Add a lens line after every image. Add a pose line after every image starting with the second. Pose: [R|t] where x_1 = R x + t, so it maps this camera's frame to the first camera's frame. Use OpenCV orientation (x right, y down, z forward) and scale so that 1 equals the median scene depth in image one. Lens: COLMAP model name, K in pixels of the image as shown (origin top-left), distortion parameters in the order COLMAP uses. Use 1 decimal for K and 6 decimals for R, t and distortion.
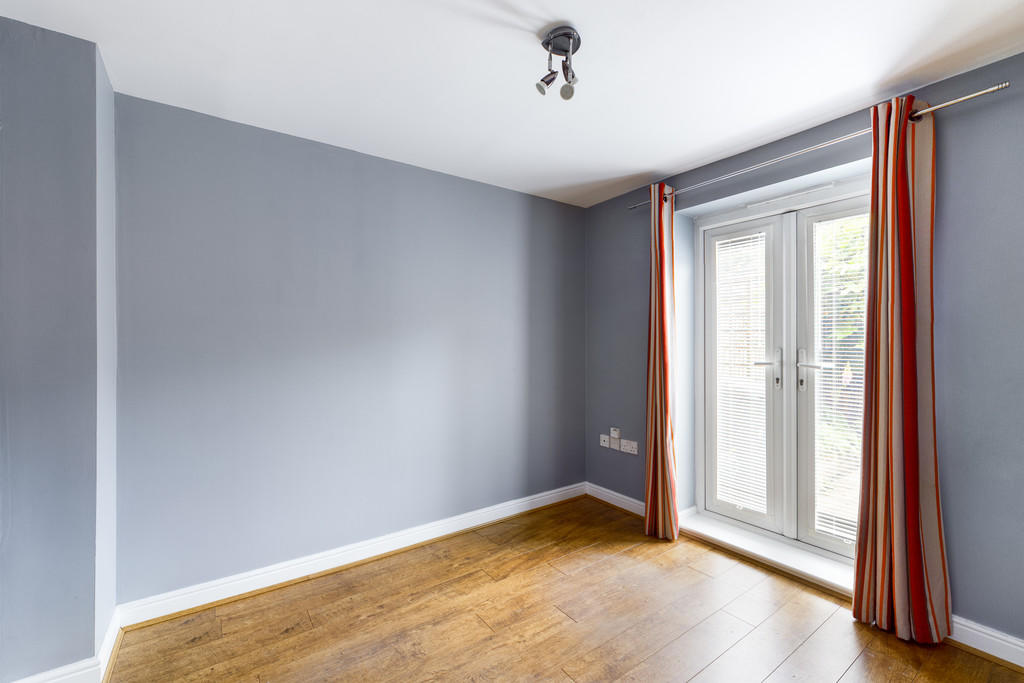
lens RADIAL K [[432.0, 0, 513.0], [0, 432.0, 343.2], [0, 0, 1]] dist [0.000670, 0.000239]
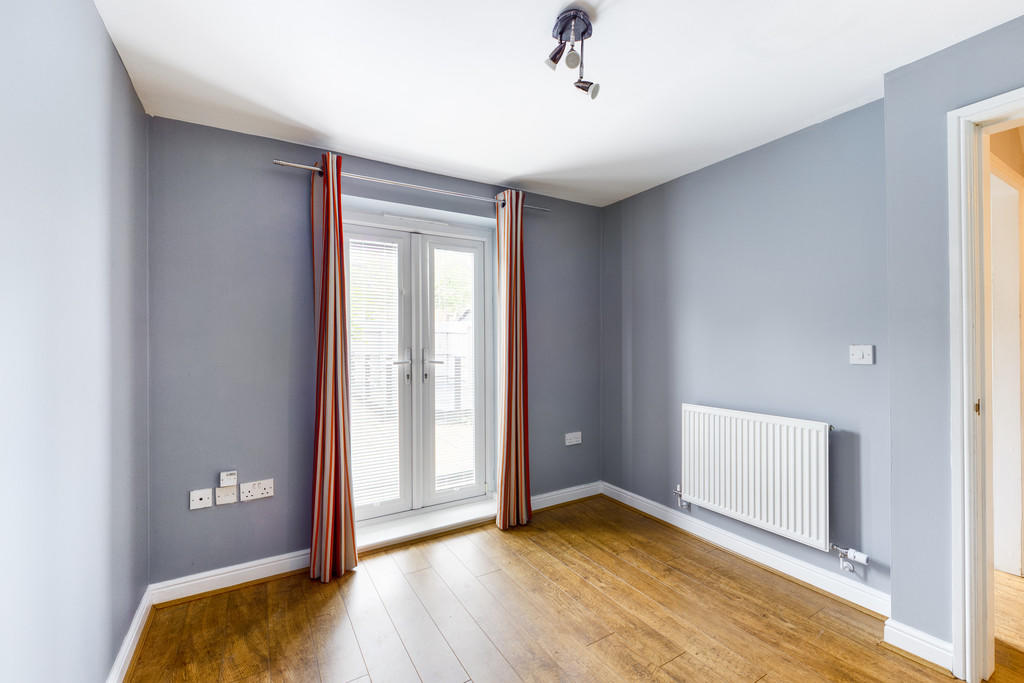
lens RADIAL K [[432.0, 0, 513.1], [0, 432.0, 340.3], [0, 0, 1]] dist [0.000670, 0.000239]
pose [[0.074516, 0.000625, 0.997220, -0.502861], [0.004751, 0.999988, -0.000981, -0.007514], [-0.997209, 0.004811, 0.074512, 0.630083]]
